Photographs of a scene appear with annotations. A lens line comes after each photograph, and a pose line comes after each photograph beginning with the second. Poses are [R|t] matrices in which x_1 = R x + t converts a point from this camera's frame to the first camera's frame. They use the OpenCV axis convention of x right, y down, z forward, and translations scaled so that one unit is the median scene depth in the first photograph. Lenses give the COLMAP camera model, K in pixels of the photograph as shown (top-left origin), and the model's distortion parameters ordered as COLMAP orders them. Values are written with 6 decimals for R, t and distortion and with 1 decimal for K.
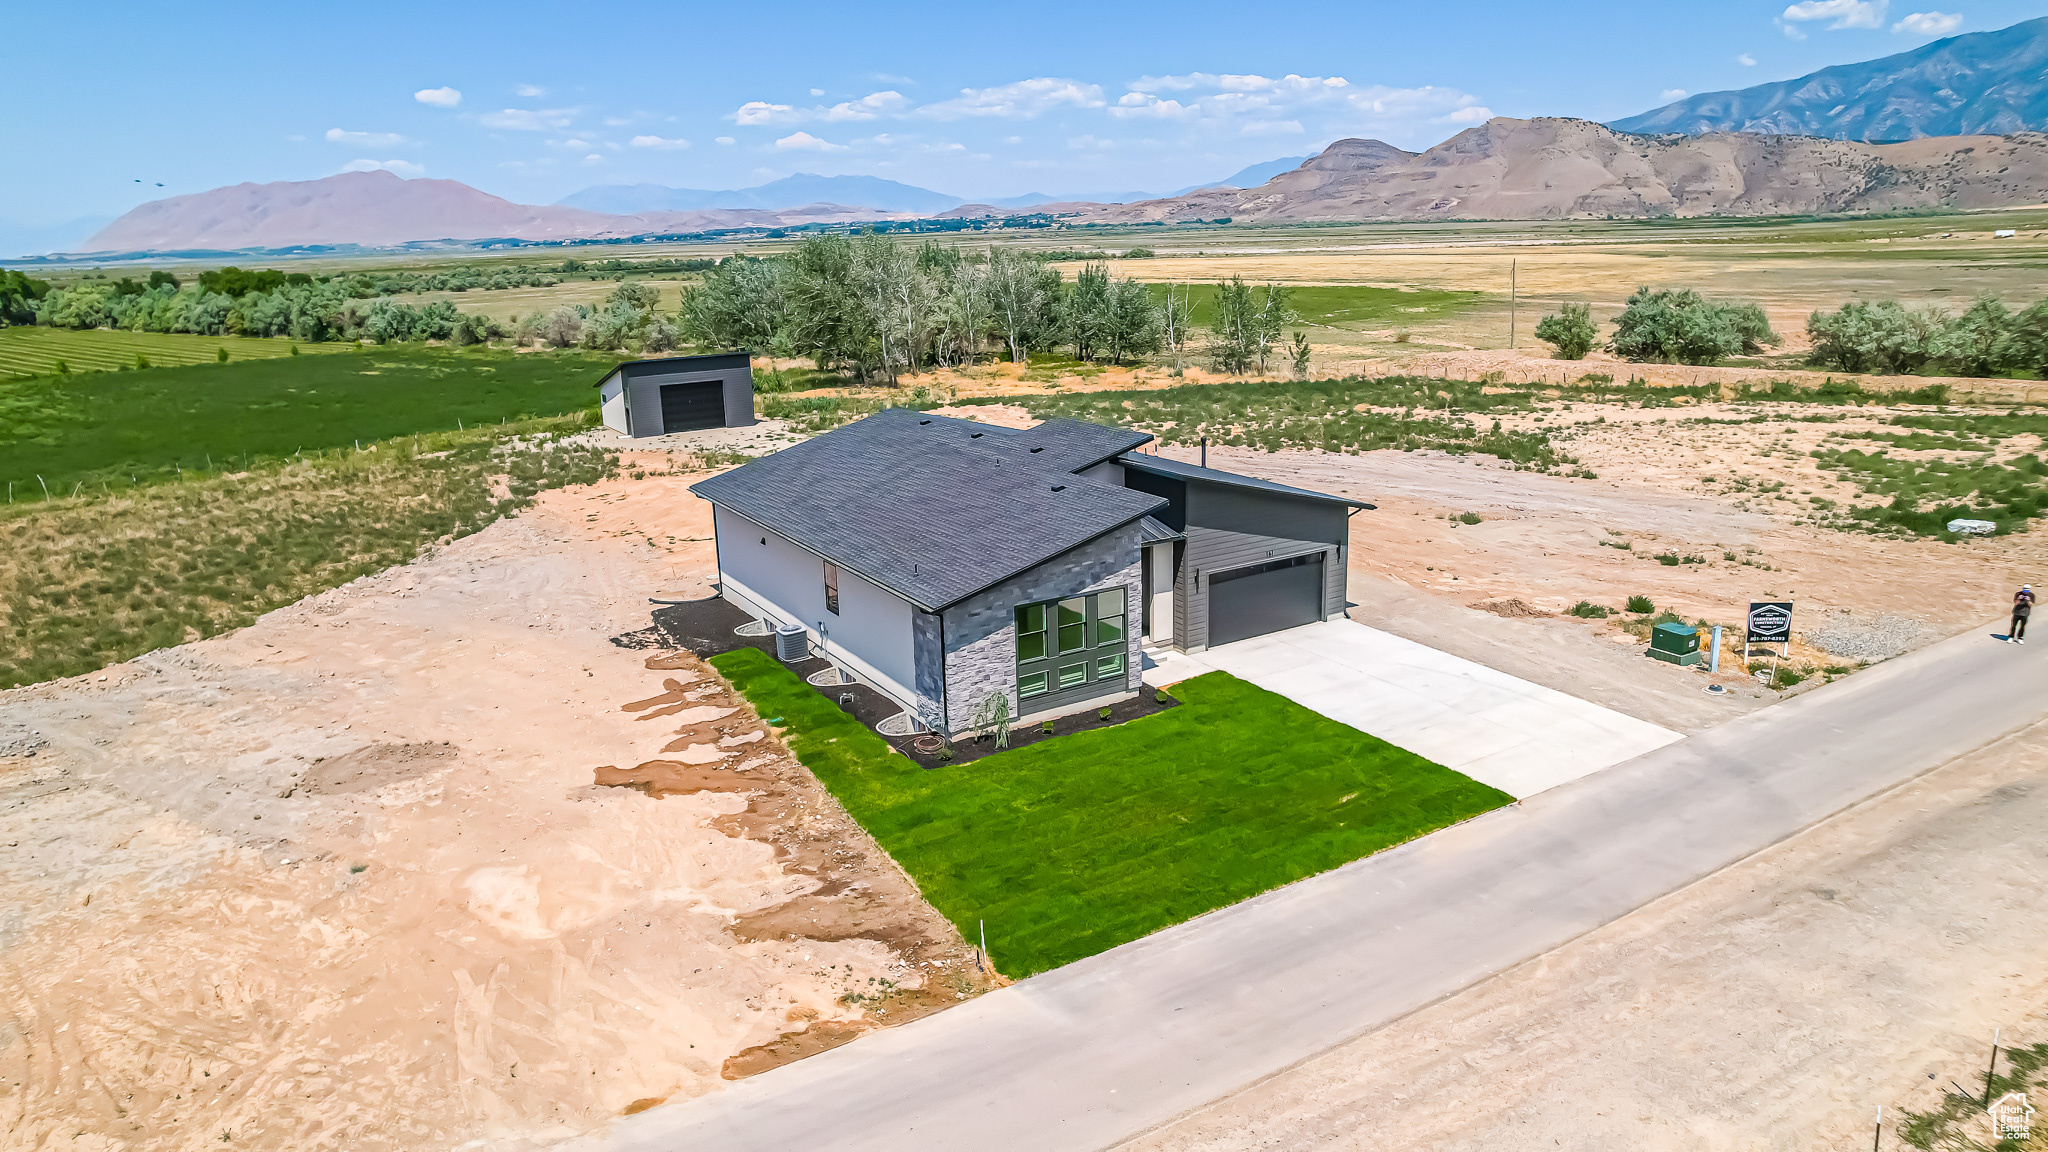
lens RADIAL K [[1312.6, 0, 1026.7], [0, 1312.6, 578.7], [0, 0, 1]] dist [-0.078447, 0.068759]
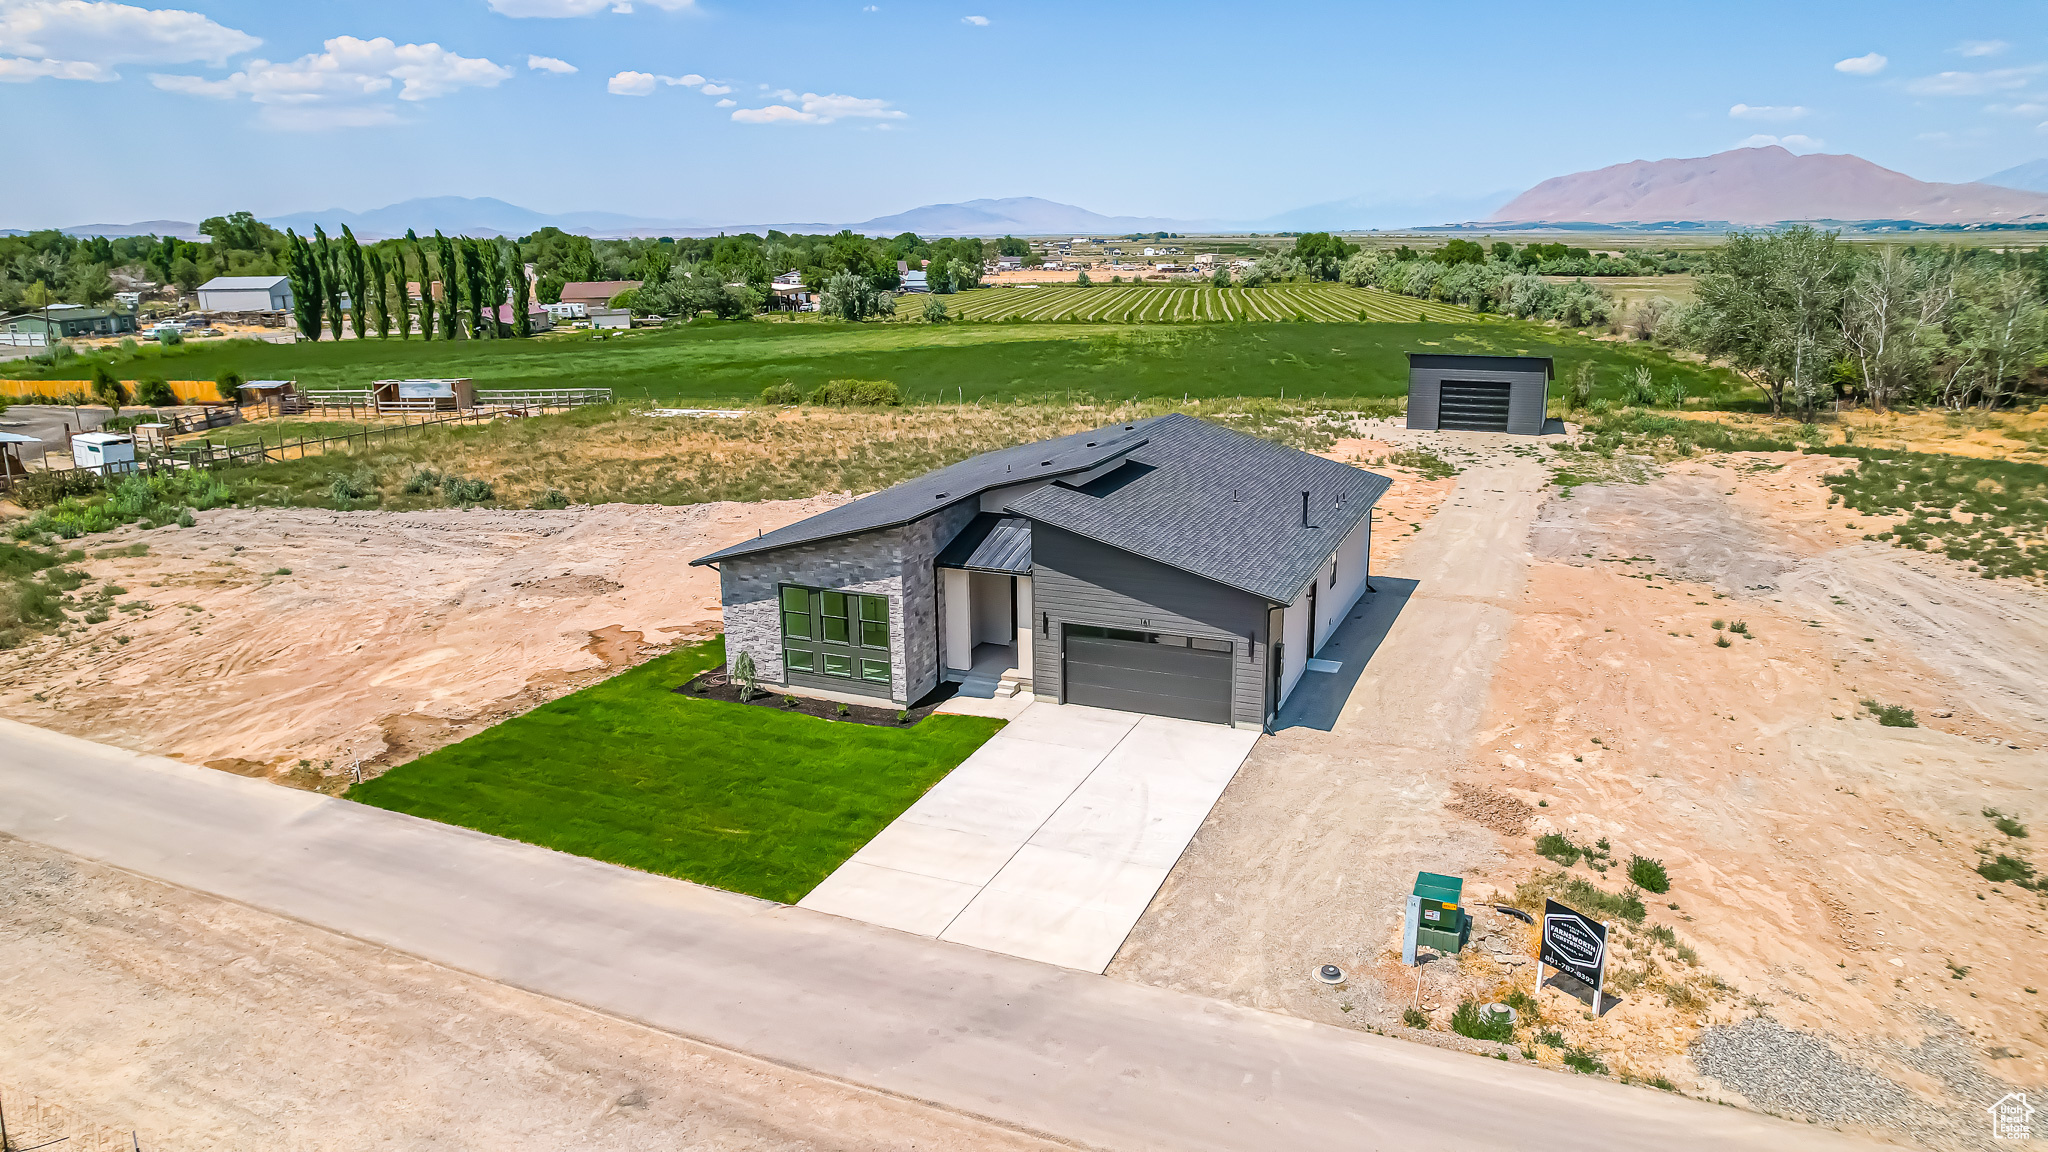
lens RADIAL K [[1312.6, 0, 1026.0], [0, 1312.6, 568.0], [0, 0, 1]] dist [-0.078447, 0.068759]
pose [[0.578085, 0.225135, -0.784303, 0.754743], [-0.218026, 0.968855, 0.117410, -0.128651], [0.786309, 0.103125, 0.609166, 0.380686]]
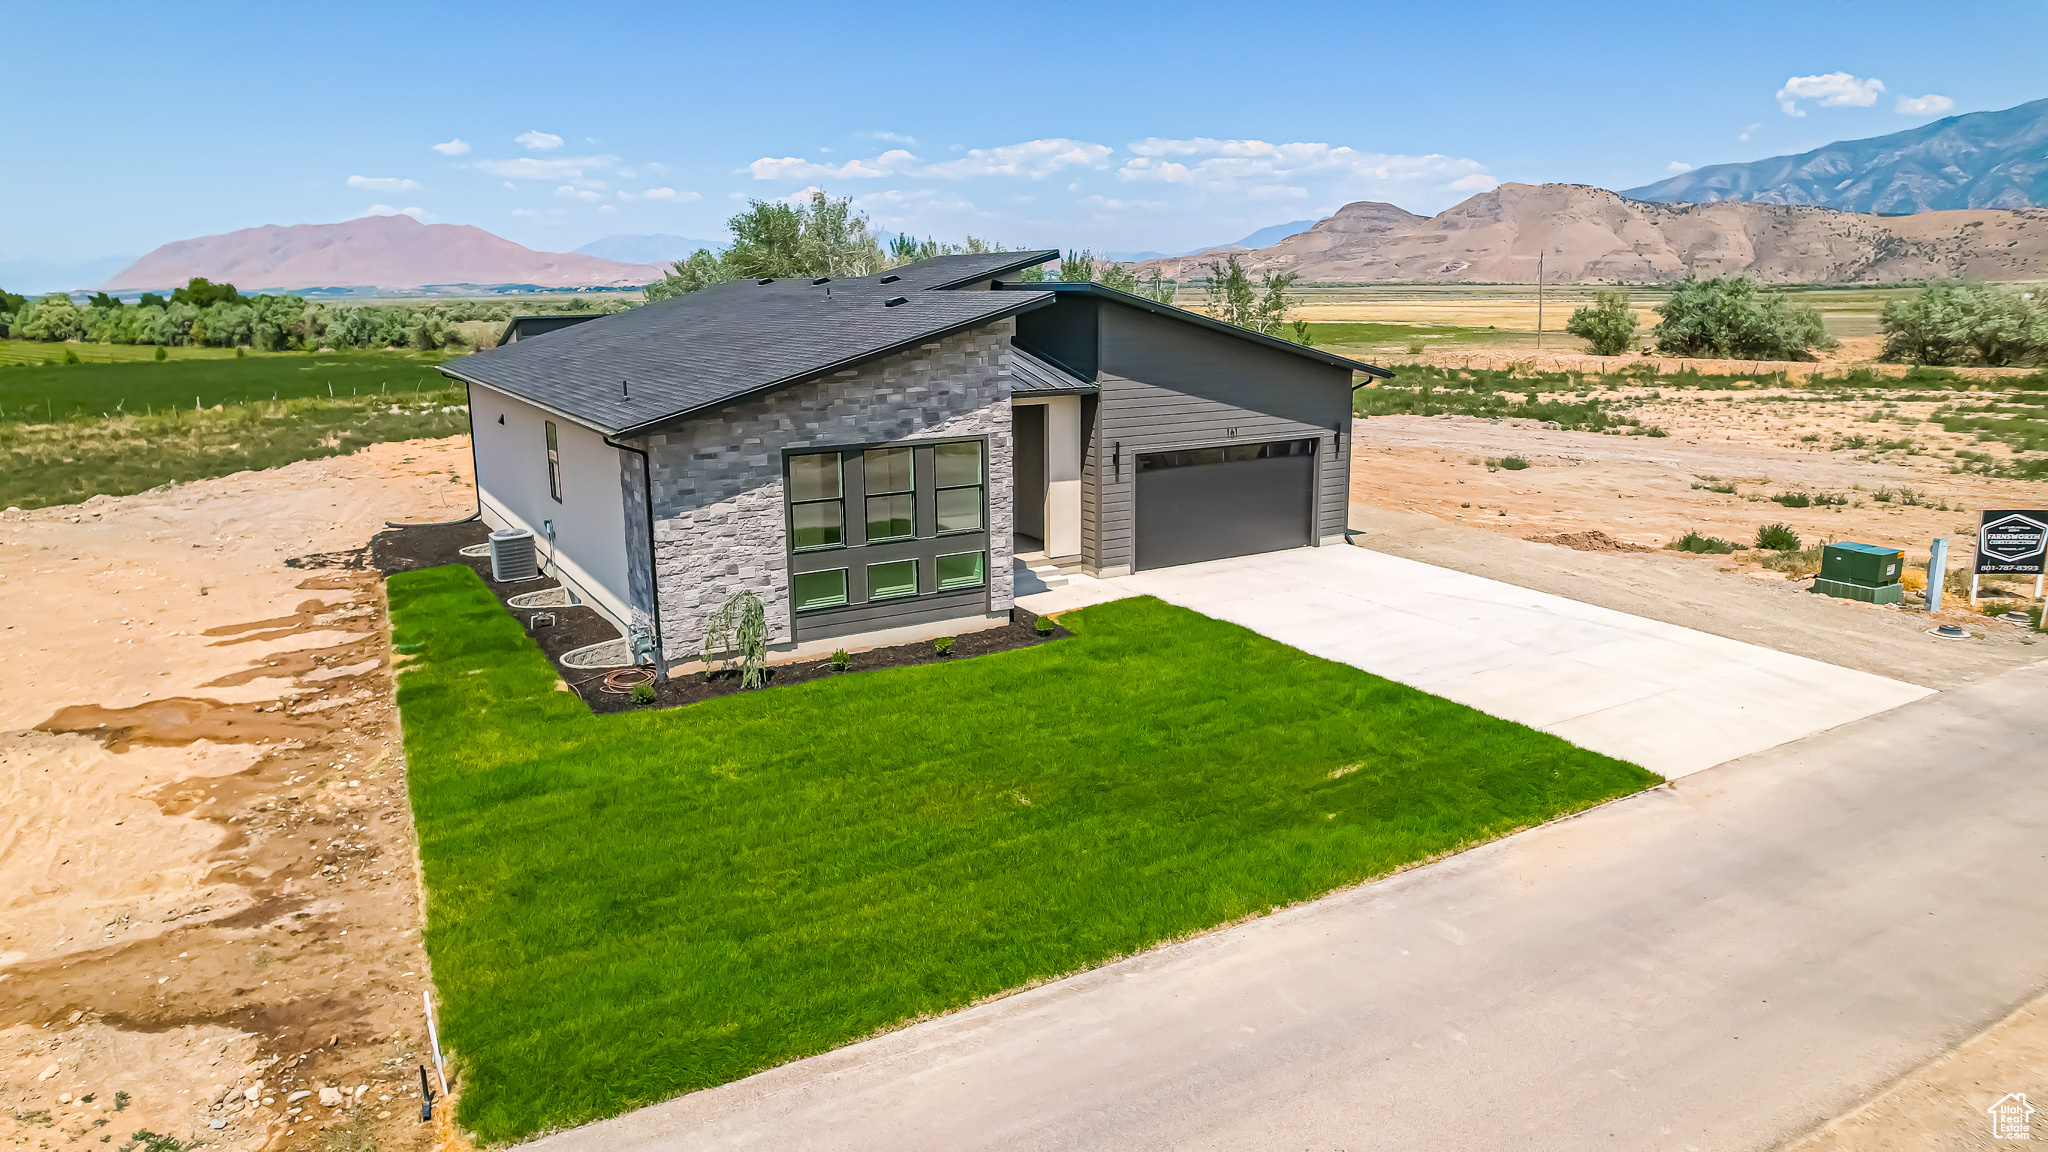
lens RADIAL K [[1312.6, 0, 1027.8], [0, 1312.6, 584.3], [0, 0, 1]] dist [-0.078447, 0.068759]
pose [[0.999775, 0.020758, -0.004347, 0.081395], [-0.020907, 0.999072, -0.037662, 0.078698], [0.003561, 0.037745, 0.999281, 0.320871]]
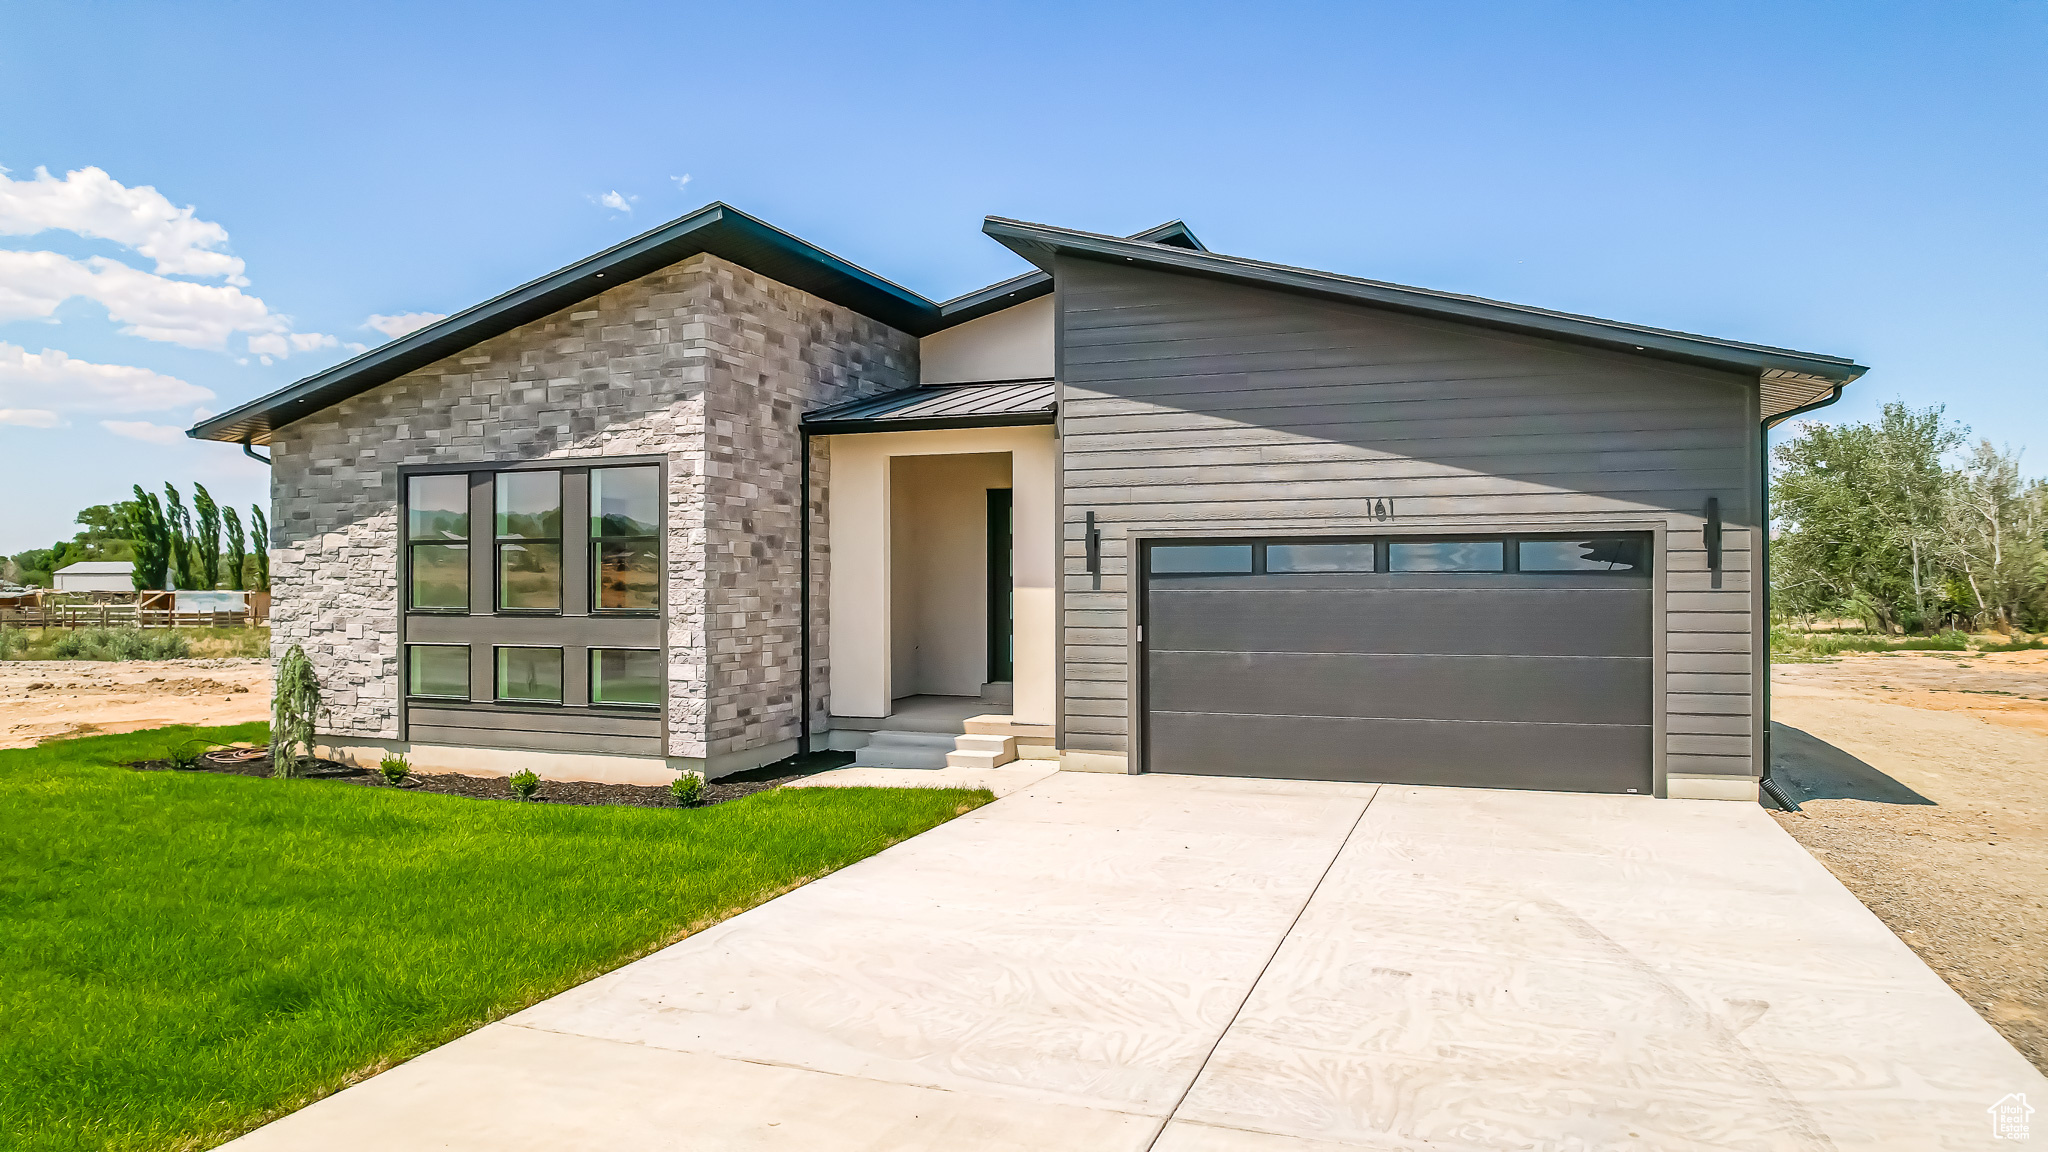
lens RADIAL K [[1312.6, 0, 1028.1], [0, 1312.6, 584.1], [0, 0, 1]] dist [-0.078447, 0.068759]
pose [[0.619963, 0.028990, -0.784095, 0.350919], [-0.220983, 0.965317, -0.139034, 0.055611], [0.752870, 0.259468, 0.604867, 0.704667]]
